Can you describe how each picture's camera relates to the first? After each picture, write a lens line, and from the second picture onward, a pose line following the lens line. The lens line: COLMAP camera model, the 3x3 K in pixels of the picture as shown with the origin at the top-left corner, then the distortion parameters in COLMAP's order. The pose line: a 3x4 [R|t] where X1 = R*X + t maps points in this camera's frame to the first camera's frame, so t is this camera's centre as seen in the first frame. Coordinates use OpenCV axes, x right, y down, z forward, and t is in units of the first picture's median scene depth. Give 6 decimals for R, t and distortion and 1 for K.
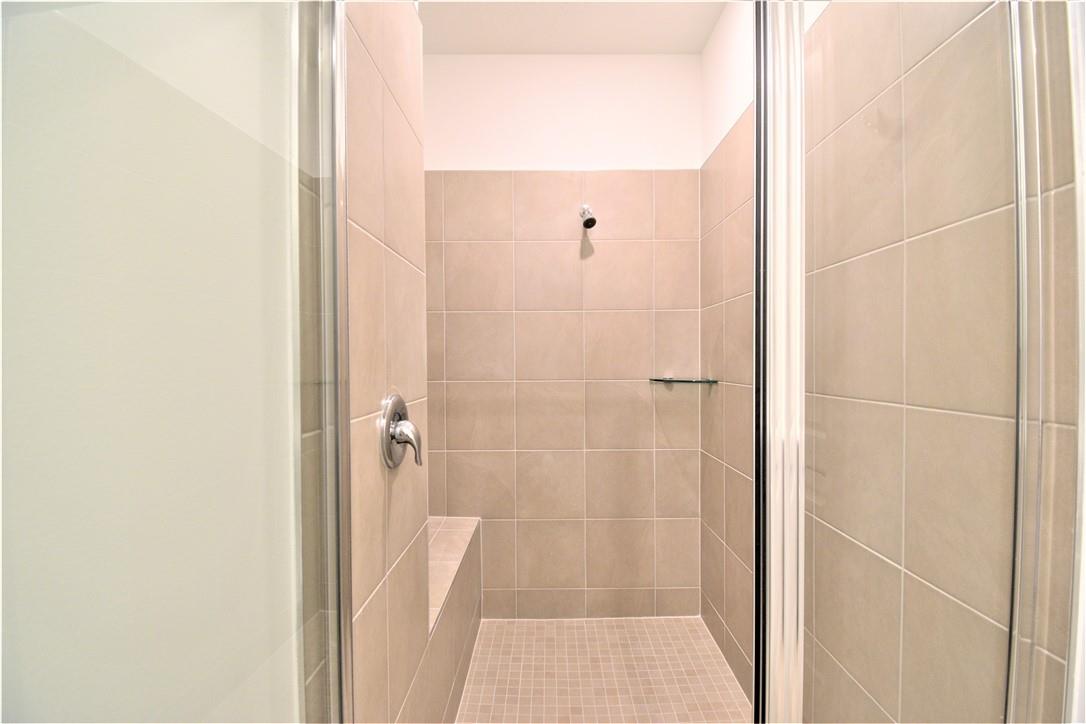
lens RADIAL K [[478.0, 0, 547.9], [0, 478.0, 362.5], [0, 0, 1]] dist [-0.016684, -0.005904]
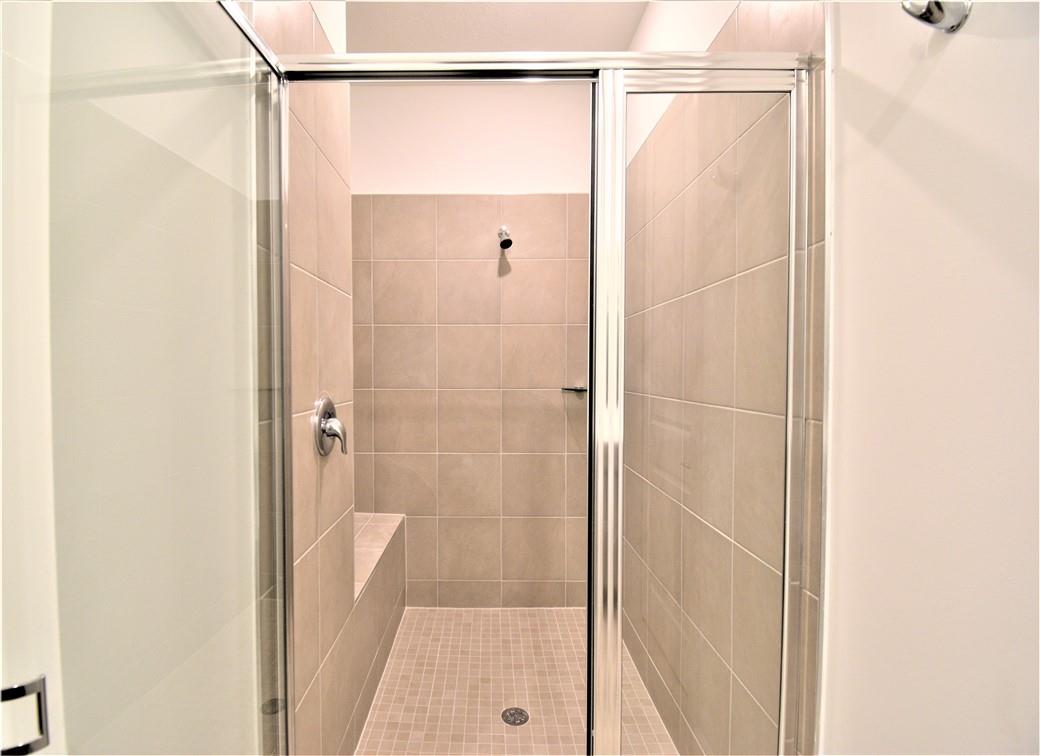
lens RADIAL K [[489.7, 0, 475.4], [0, 489.7, 378.7], [0, 0, 1]] dist [-0.017670, -0.001445]
pose [[0.999815, 0.005400, -0.018476, 0.047026], [-0.005153, 0.999897, 0.013400, -0.000817], [0.018546, -0.013303, 0.999740, -0.134973]]
